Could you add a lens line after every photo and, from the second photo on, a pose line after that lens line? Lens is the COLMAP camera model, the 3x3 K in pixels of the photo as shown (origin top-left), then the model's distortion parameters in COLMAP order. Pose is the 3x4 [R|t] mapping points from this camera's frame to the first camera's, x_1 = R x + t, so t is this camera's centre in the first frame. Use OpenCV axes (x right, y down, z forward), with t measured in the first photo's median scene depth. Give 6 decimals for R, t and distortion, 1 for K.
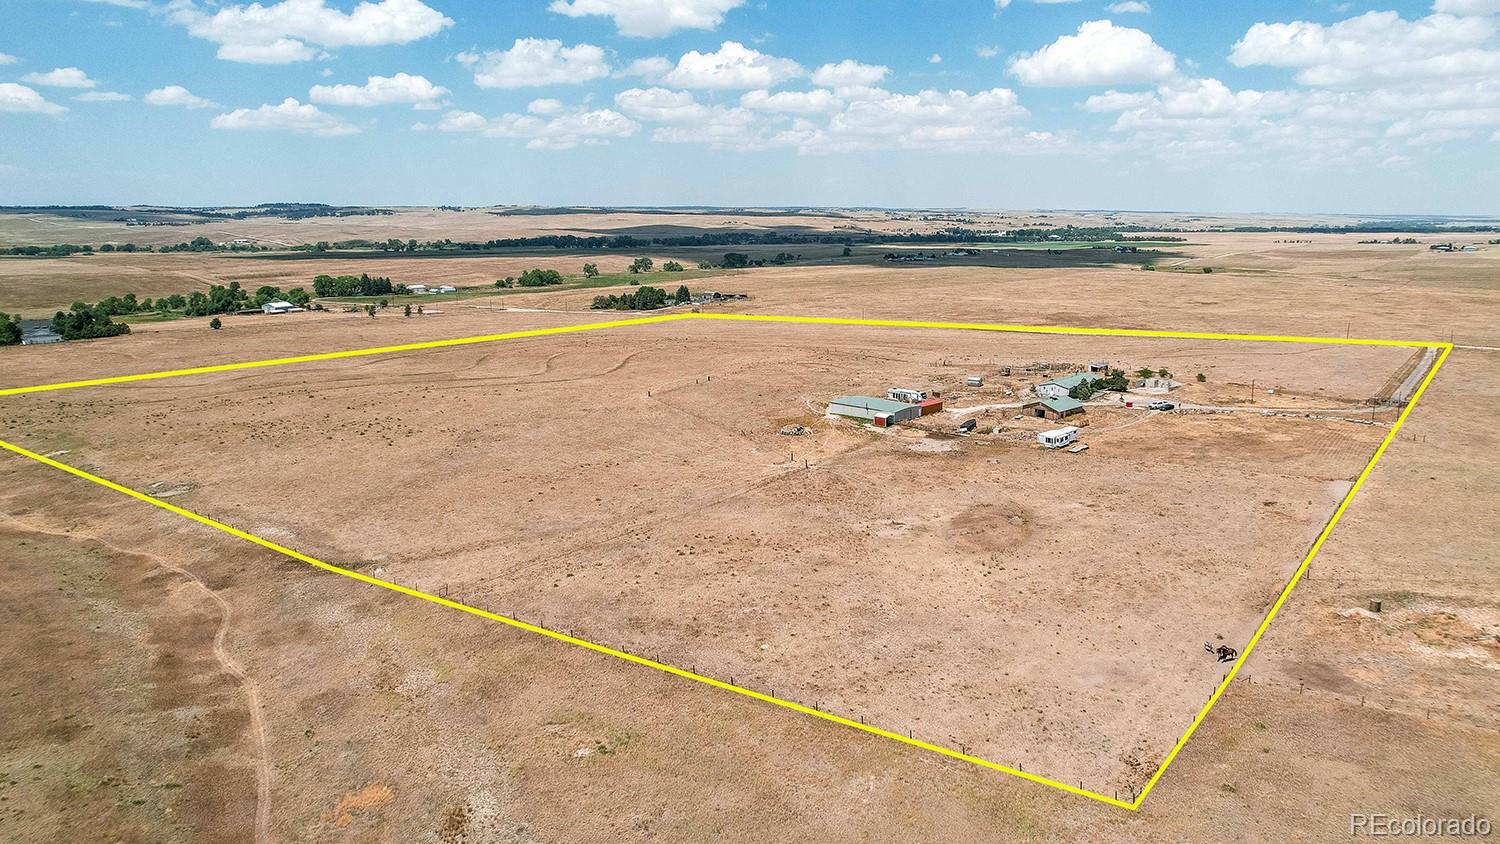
lens RADIAL K [[867.3, 0, 750.0], [0, 867.3, 422.0], [0, 0, 1]] dist [-0.028133, 0.002723]
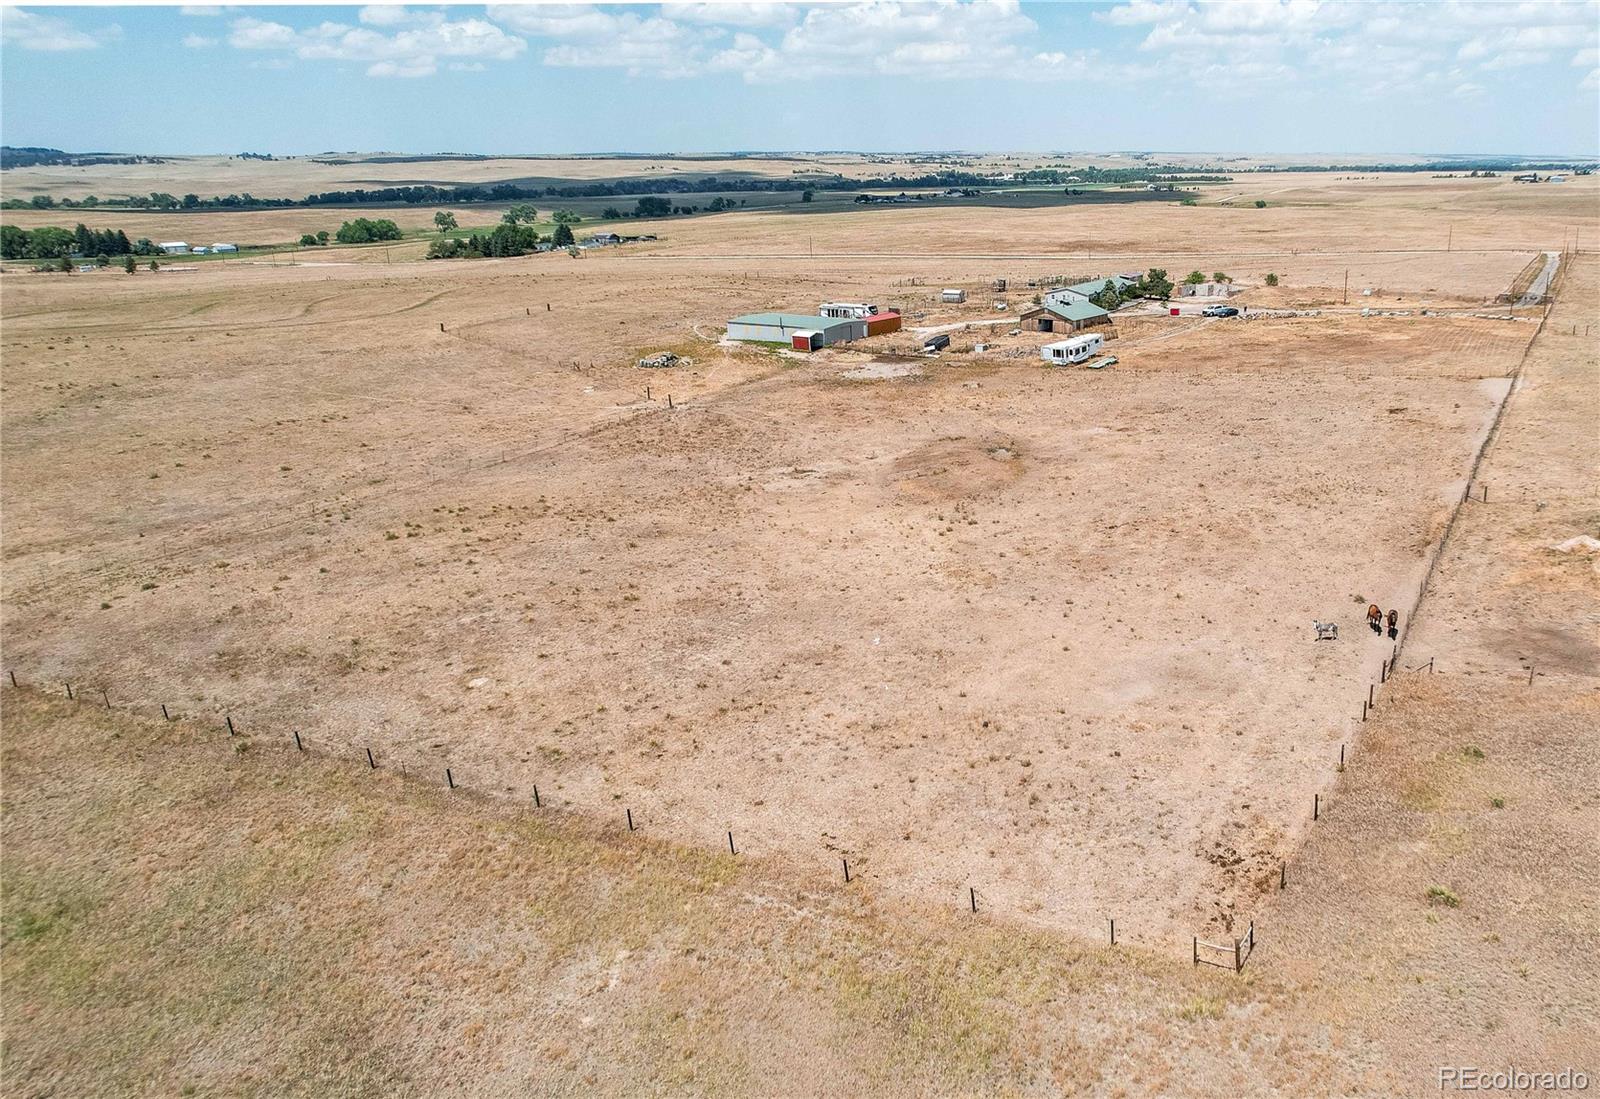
lens RADIAL K [[1059.1, 0, 800.0], [0, 1059.1, 549.5], [0, 0, 1]] dist [-0.015073, -0.002460]
pose [[0.994517, -0.077663, 0.070033, 0.084150], [0.069857, 0.991720, 0.107757, 0.068546], [-0.077822, -0.102274, 0.991708, 0.206159]]
